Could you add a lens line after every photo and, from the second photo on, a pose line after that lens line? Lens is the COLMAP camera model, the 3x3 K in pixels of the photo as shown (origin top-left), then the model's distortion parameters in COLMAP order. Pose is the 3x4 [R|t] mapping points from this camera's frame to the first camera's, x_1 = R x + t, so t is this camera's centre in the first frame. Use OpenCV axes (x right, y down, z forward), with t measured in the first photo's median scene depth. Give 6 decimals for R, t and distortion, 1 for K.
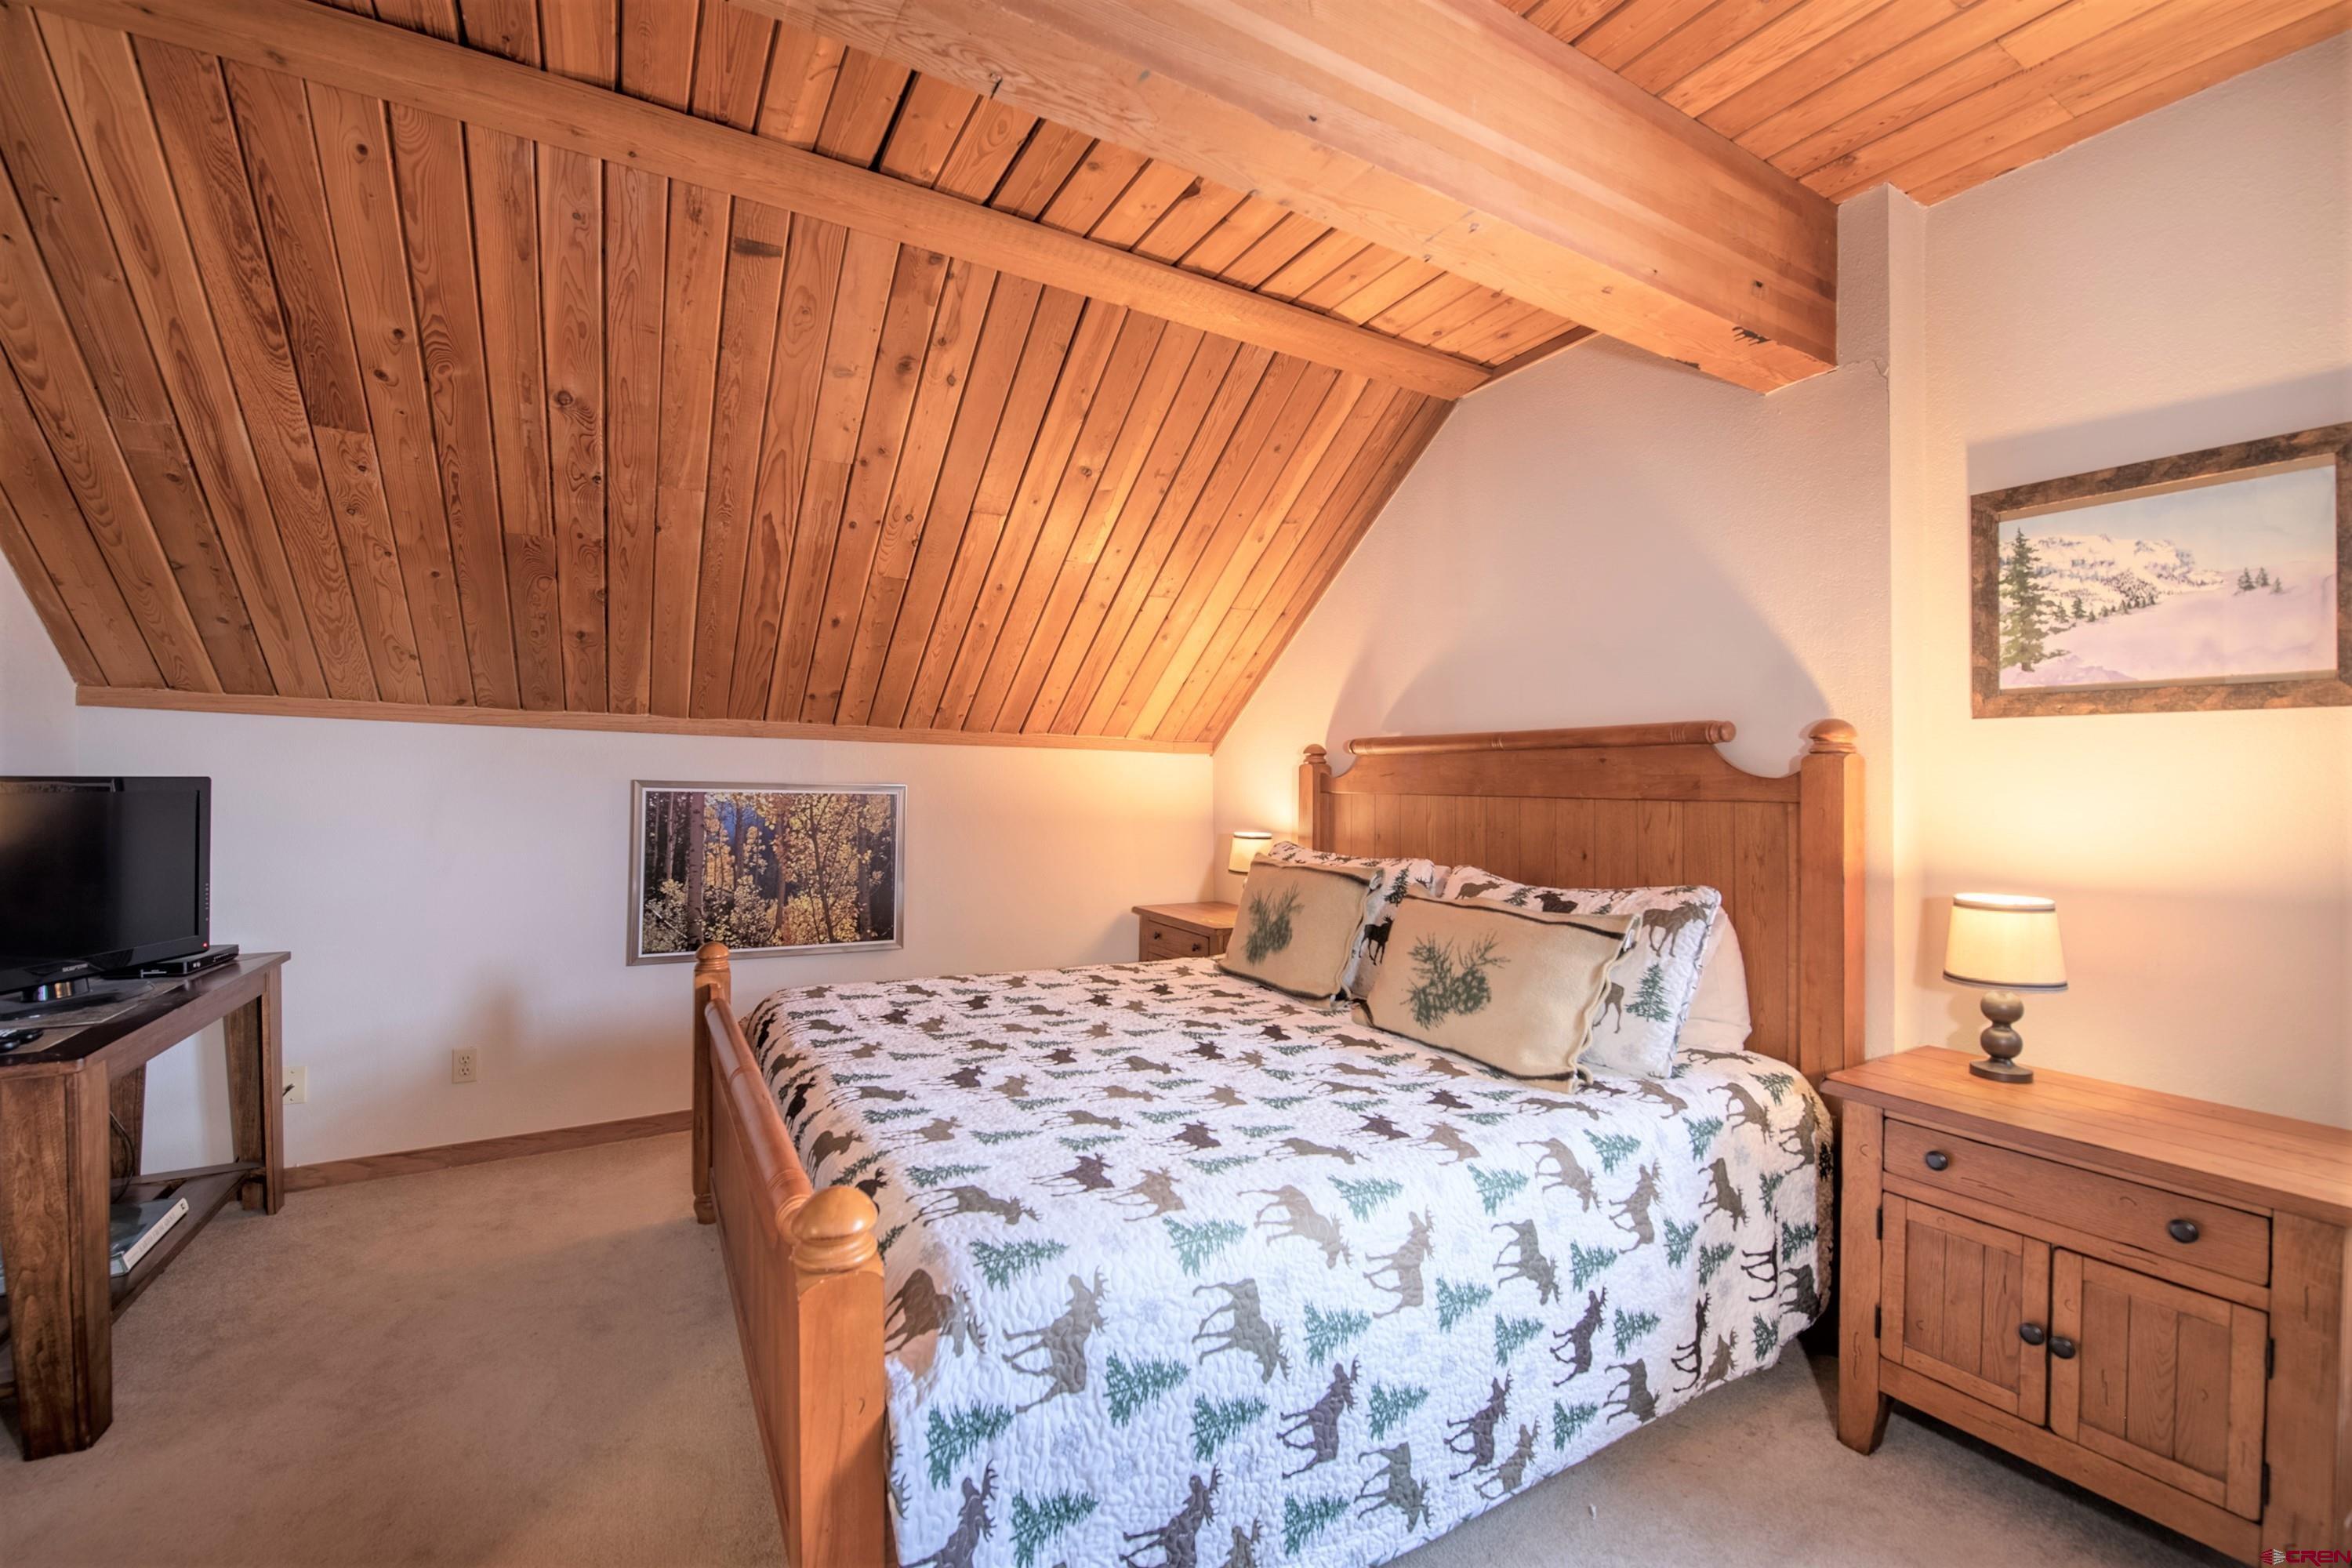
lens RADIAL K [[987.7, 0, 1175.1], [0, 987.7, 778.5], [0, 0, 1]] dist [-0.014270, -0.000117]
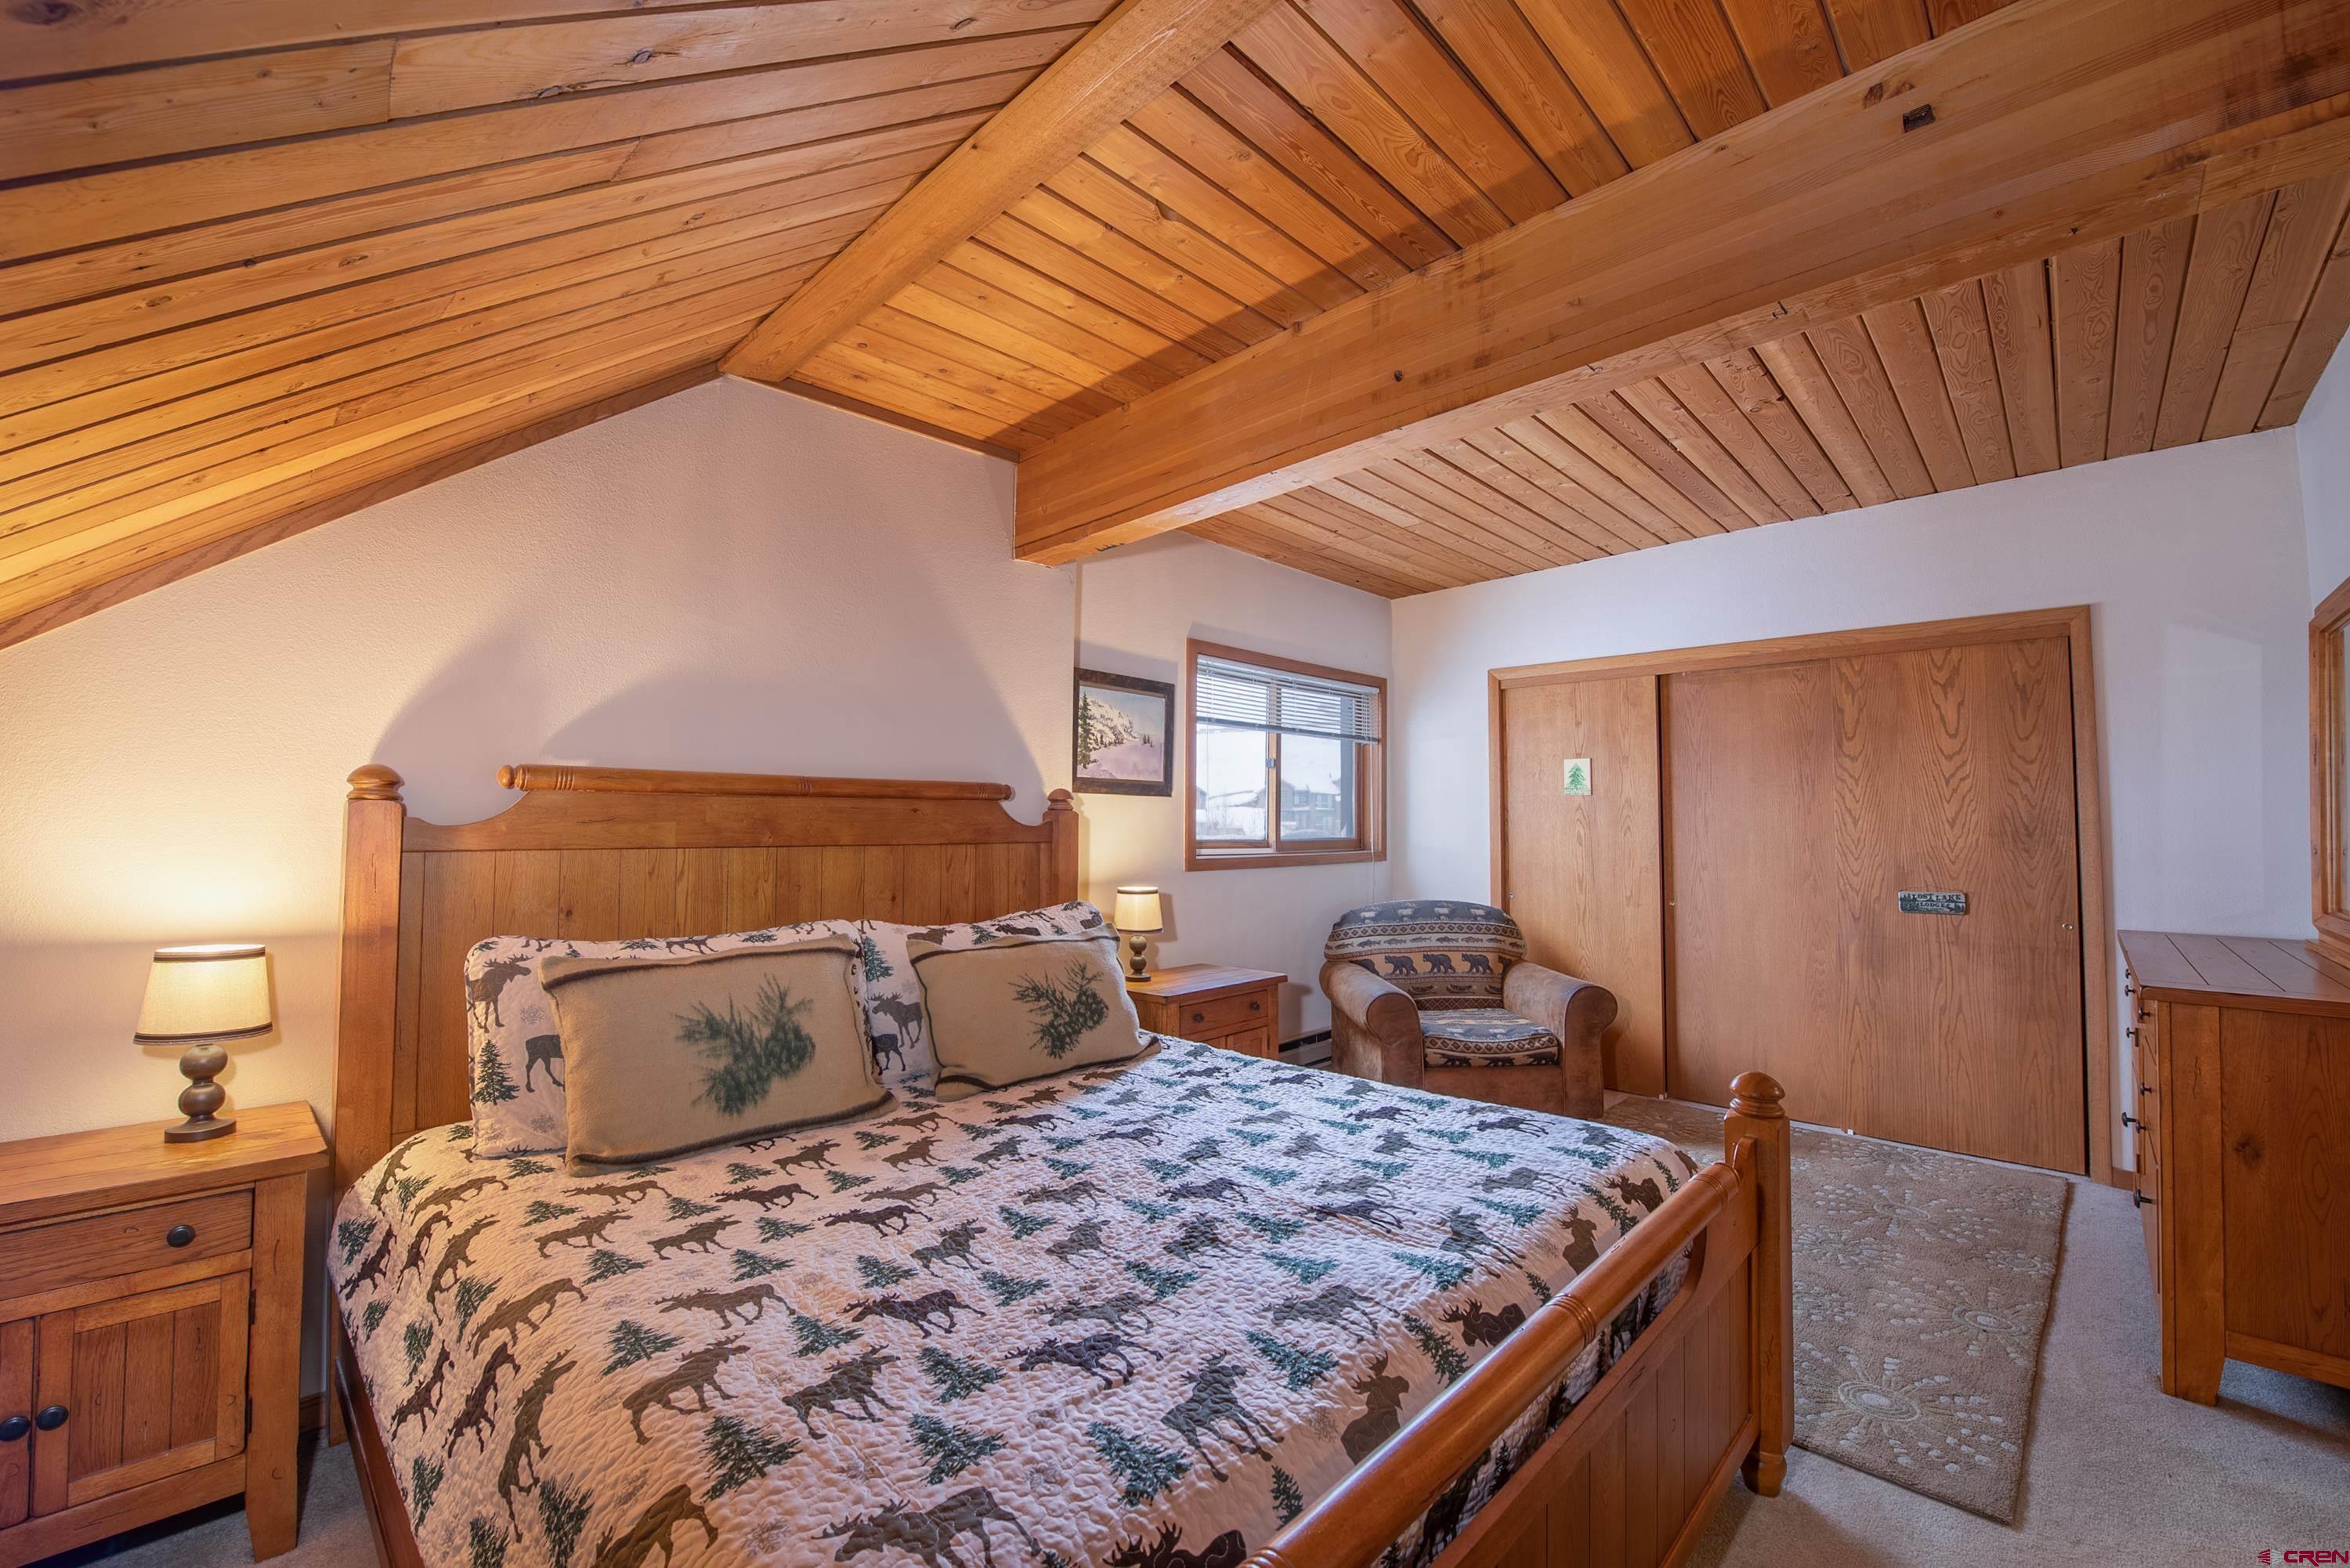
lens RADIAL K [[940.7, 0, 1169.7], [0, 940.7, 805.1], [0, 0, 1]] dist [-0.002591, -0.000136]
pose [[-0.271672, 0.008633, 0.962351, -0.762156], [-0.011235, 0.999863, -0.012141, -0.016169], [-0.962324, -0.014110, -0.271538, 1.122779]]
